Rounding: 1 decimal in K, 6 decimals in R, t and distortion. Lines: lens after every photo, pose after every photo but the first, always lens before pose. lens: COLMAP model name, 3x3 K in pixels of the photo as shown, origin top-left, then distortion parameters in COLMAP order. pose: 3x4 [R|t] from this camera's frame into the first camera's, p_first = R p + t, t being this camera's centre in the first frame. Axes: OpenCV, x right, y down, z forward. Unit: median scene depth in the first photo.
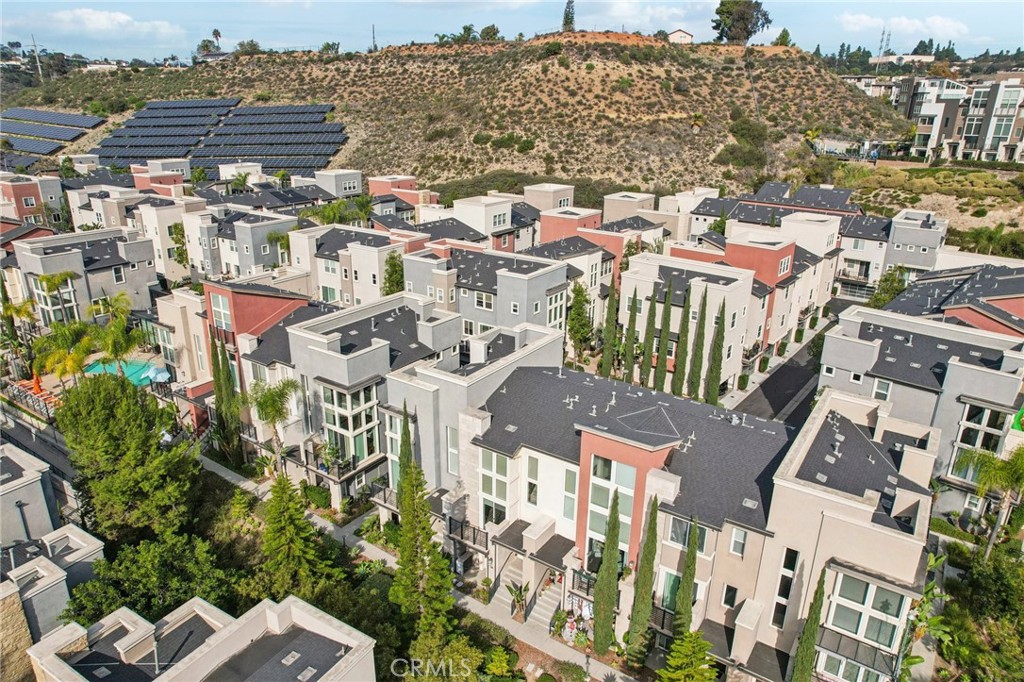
lens RADIAL K [[665.4, 0, 518.1], [0, 665.4, 343.2], [0, 0, 1]] dist [-0.078923, 0.073396]
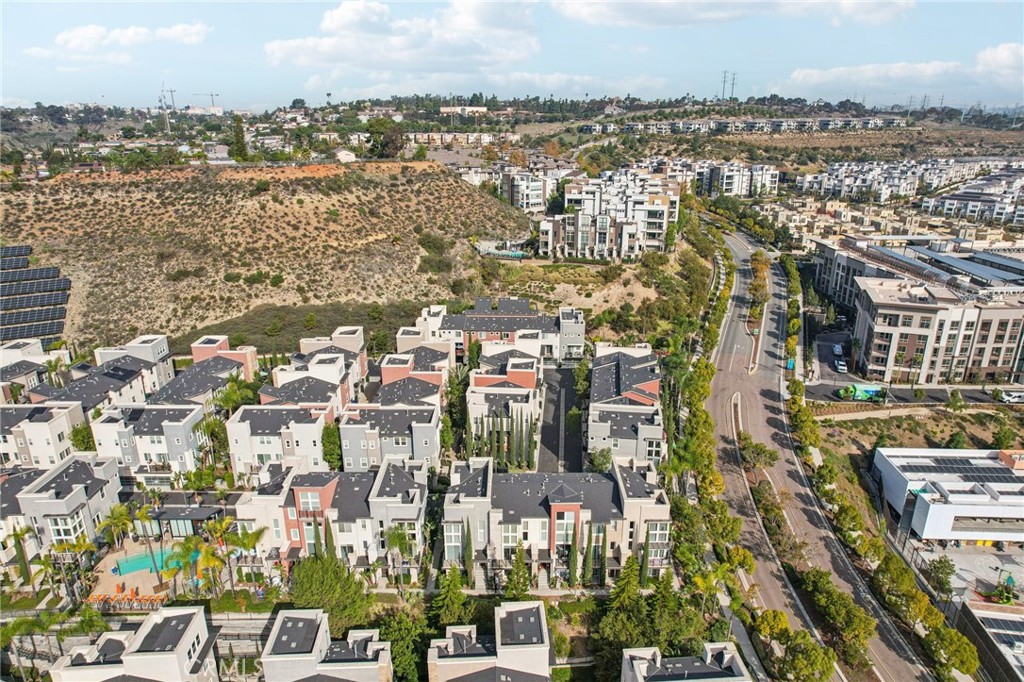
lens RADIAL K [[654.7, 0, 517.3], [0, 654.7, 345.1], [0, 0, 1]] dist [-0.071794, 0.063499]
pose [[0.824974, -0.197303, 0.529613, -0.280769], [0.205994, 0.977594, 0.043319, -0.138713], [-0.526293, 0.073360, 0.847133, -0.252493]]
